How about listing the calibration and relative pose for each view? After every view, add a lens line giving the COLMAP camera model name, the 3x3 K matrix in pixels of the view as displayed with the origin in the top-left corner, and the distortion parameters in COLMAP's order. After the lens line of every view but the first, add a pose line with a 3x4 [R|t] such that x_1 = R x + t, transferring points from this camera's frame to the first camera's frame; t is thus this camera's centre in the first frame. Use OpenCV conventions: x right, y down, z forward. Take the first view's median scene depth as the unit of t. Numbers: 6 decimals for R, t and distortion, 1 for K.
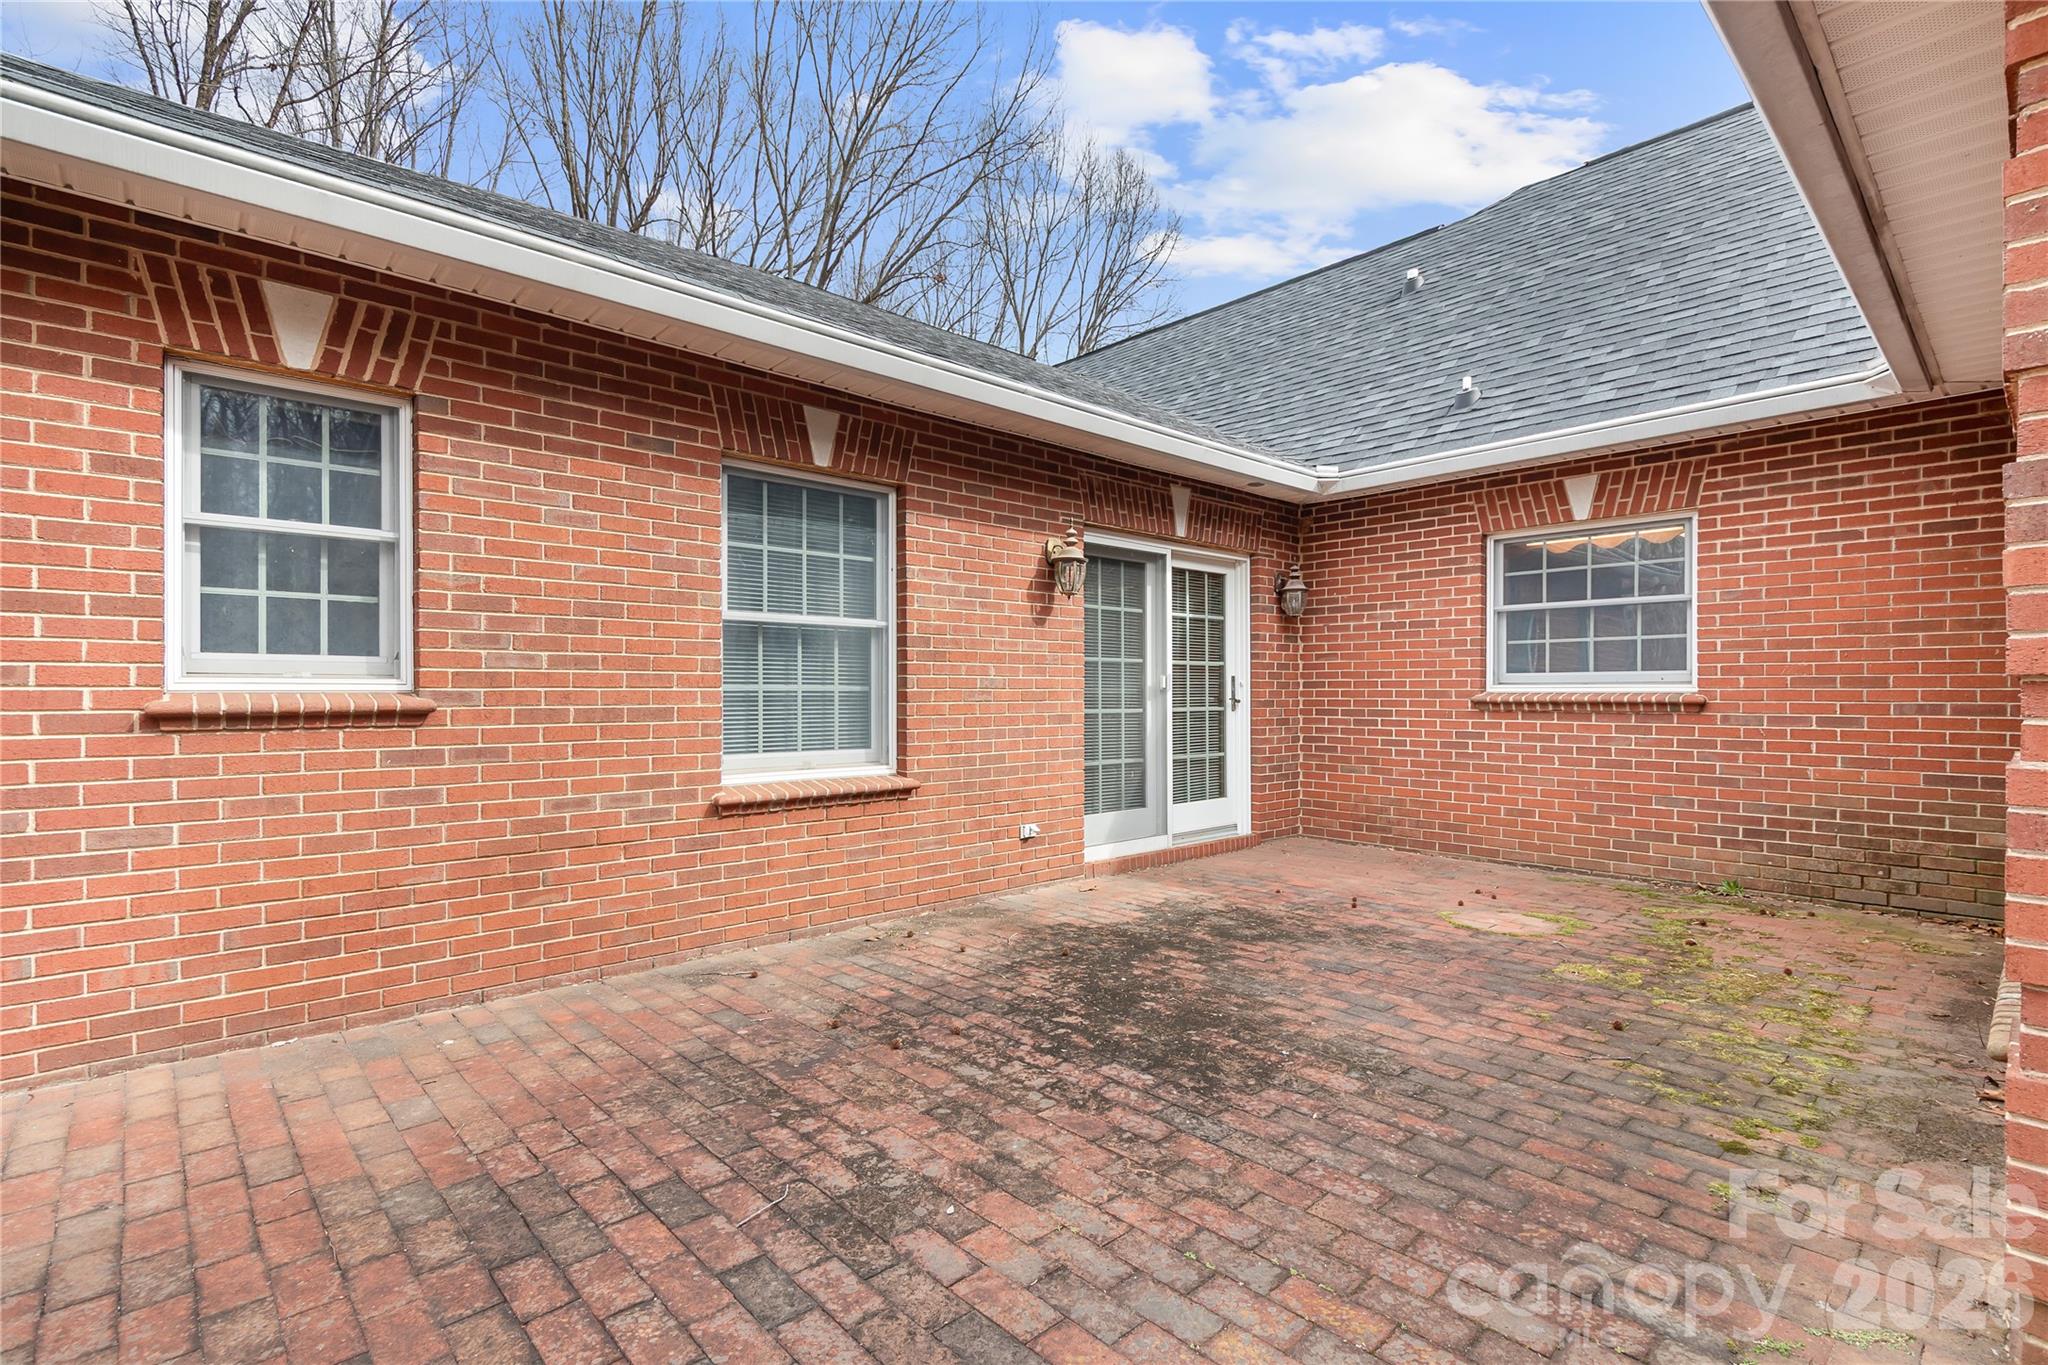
lens RADIAL K [[952.8, 0, 1022.8], [0, 952.8, 687.9], [0, 0, 1]] dist [0.011786, -0.002268]
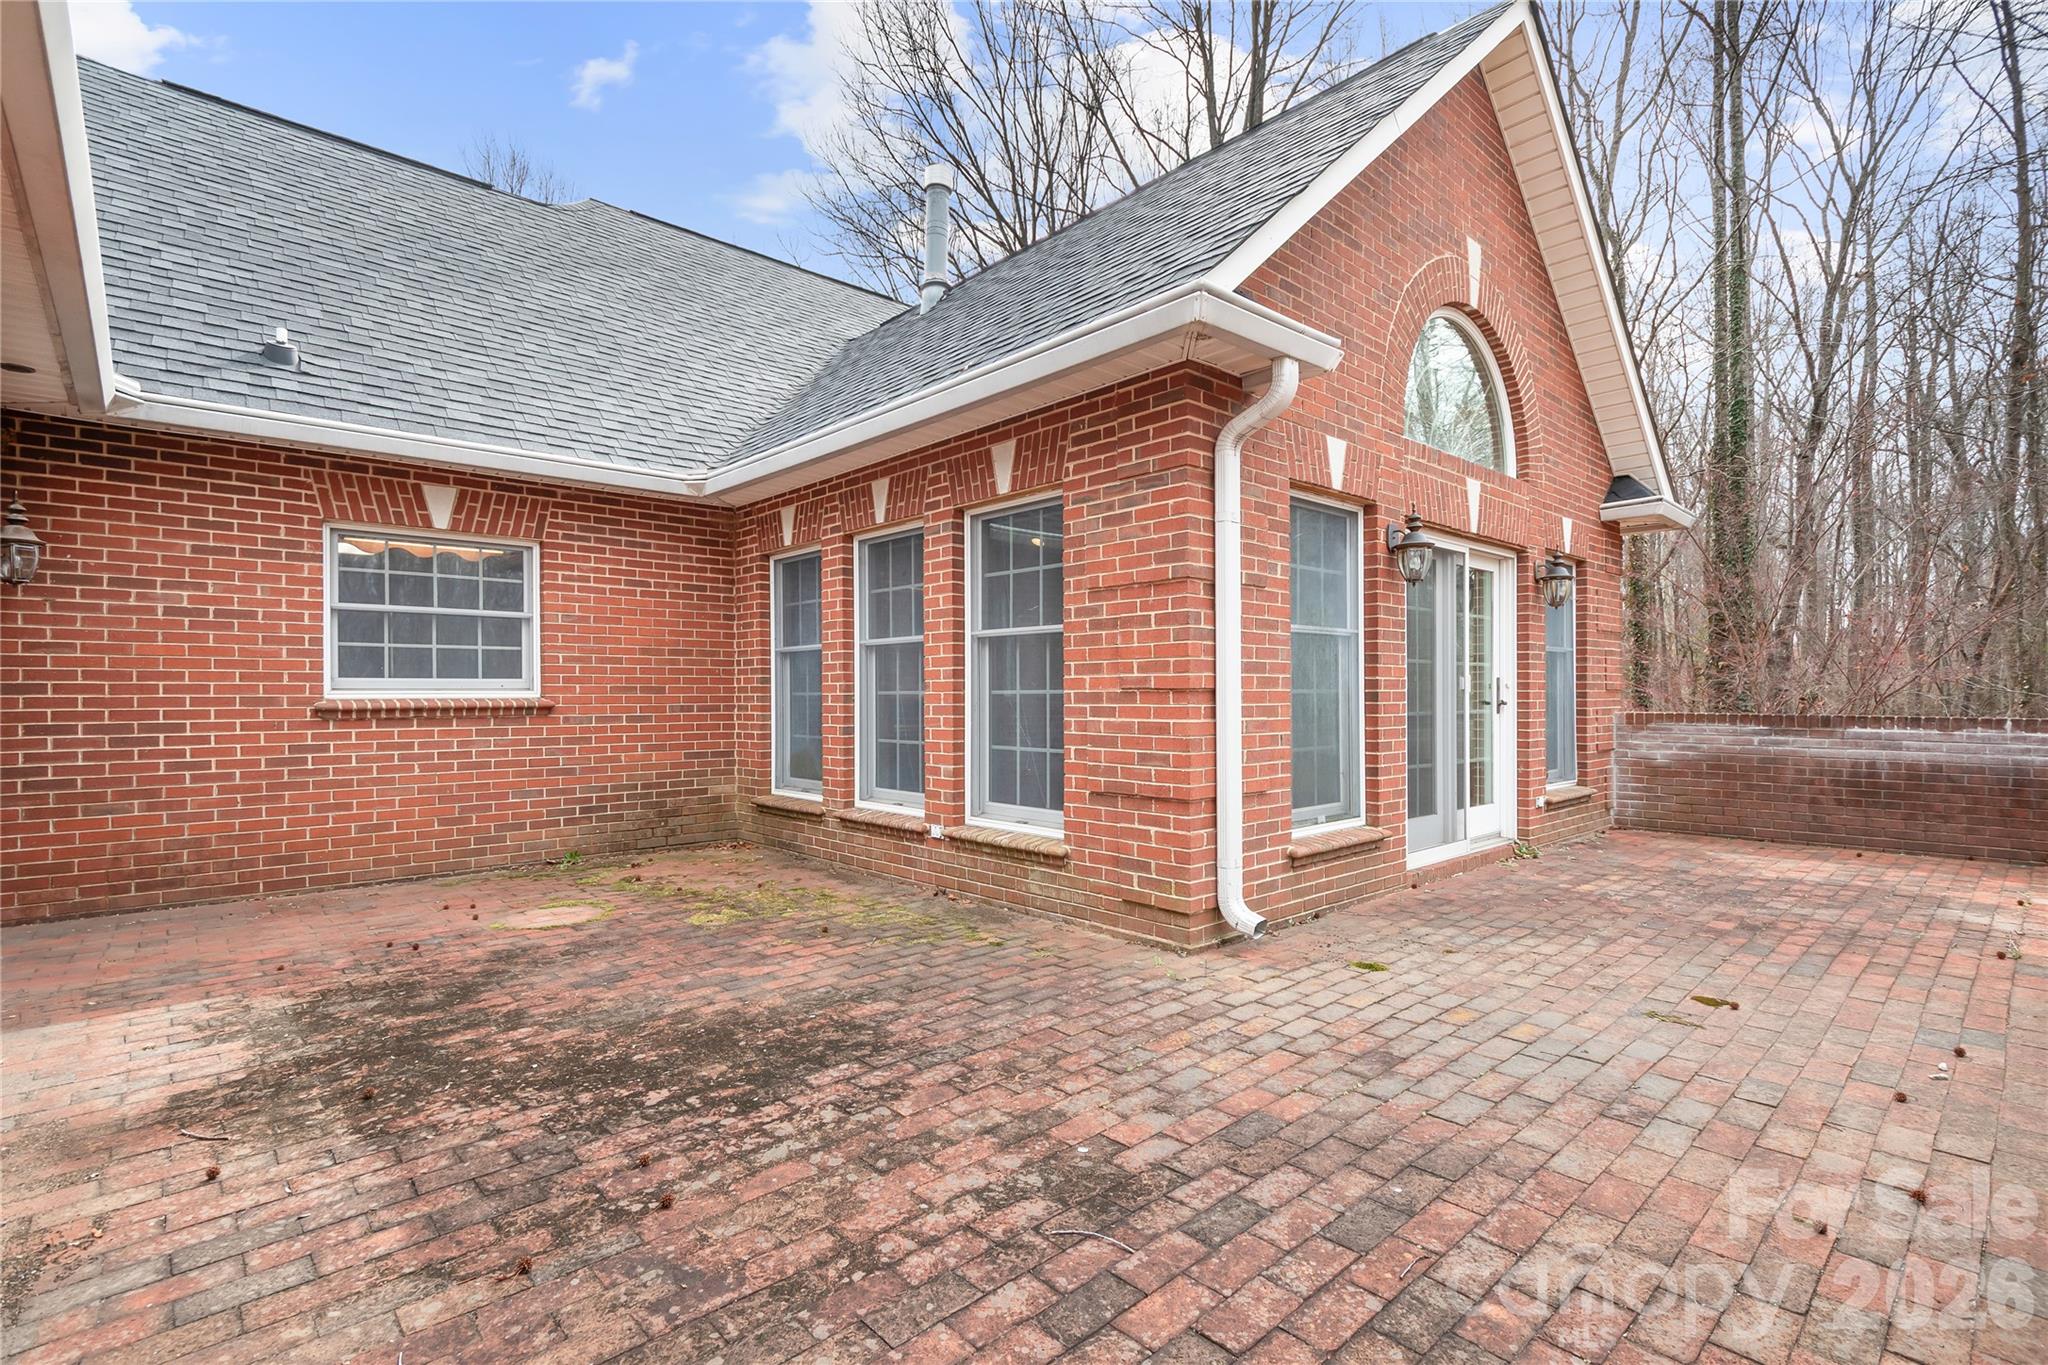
lens RADIAL K [[952.8, 0, 1026.5], [0, 952.8, 685.1], [0, 0, 1]] dist [0.011786, -0.002268]
pose [[-0.008366, 0.010406, 0.999911, -0.764558], [0.000983, 0.999945, -0.010398, 0.003087], [-0.999965, 0.000895, -0.008376, 0.675888]]
